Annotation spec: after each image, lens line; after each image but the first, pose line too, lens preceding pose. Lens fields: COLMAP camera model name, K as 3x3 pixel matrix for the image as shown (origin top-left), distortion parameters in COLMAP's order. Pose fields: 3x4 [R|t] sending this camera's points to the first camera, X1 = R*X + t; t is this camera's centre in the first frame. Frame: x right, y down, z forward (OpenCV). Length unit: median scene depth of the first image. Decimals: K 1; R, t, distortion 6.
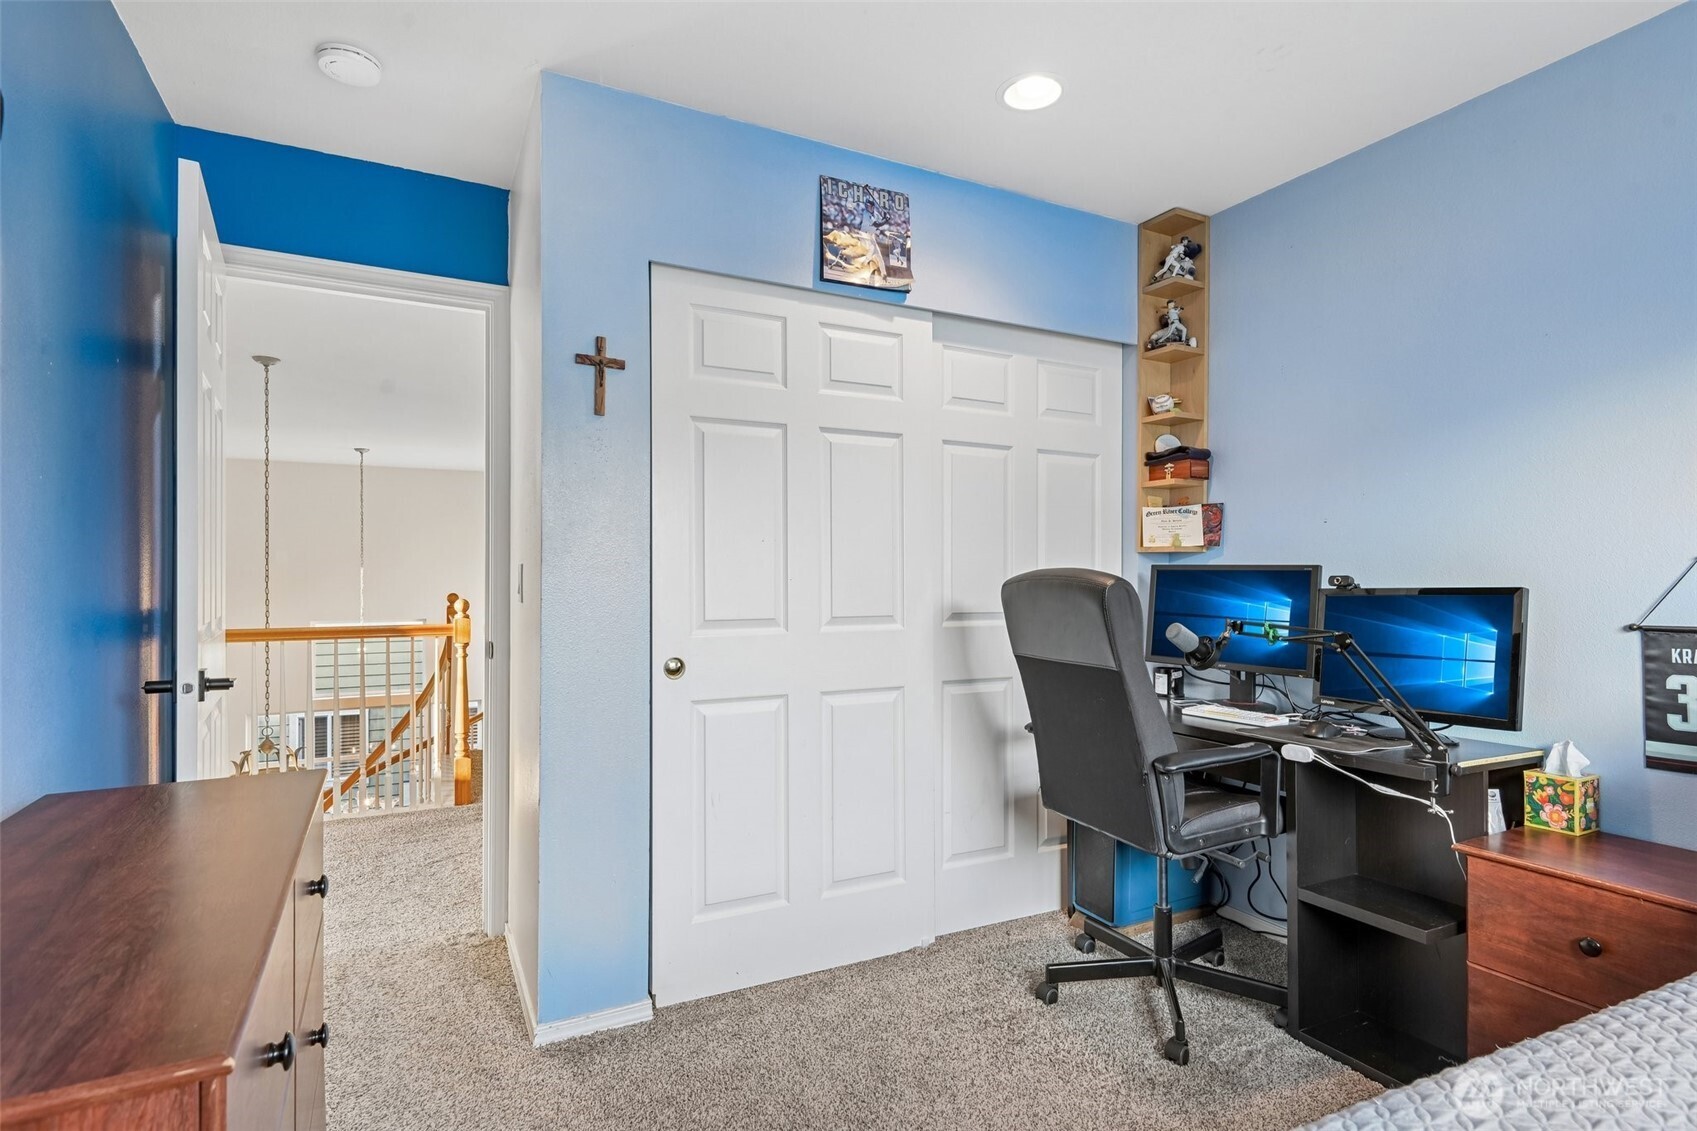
lens RADIAL K [[857.9, 0, 856.3], [0, 857.9, 570.3], [0, 0, 1]] dist [-0.012710, 0.000274]
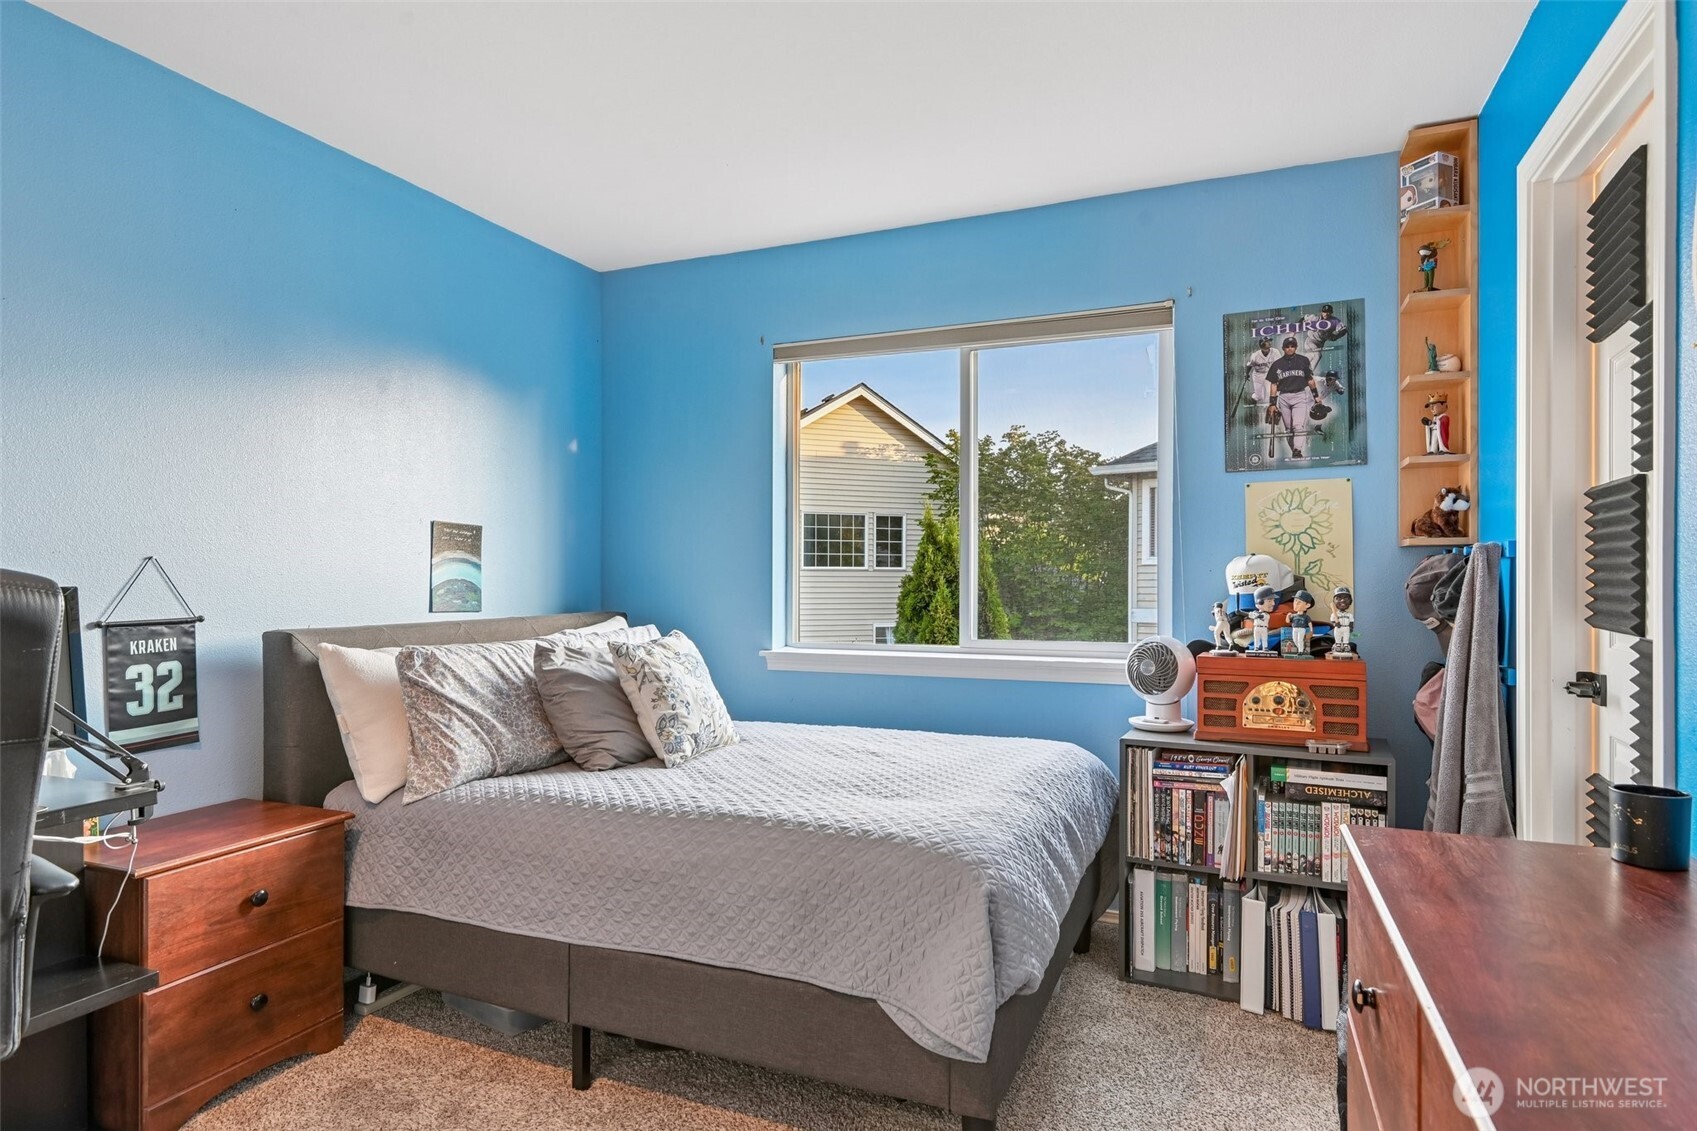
lens RADIAL K [[914.2, 0, 848.5], [0, 914.2, 565.5], [0, 0, 1]] dist [-0.006177, -0.001034]
pose [[-0.627582, 0.006434, 0.778524, -0.521152], [-0.009975, 0.999817, -0.016304, 0.004624], [-0.778487, -0.017998, -0.627403, 1.010472]]
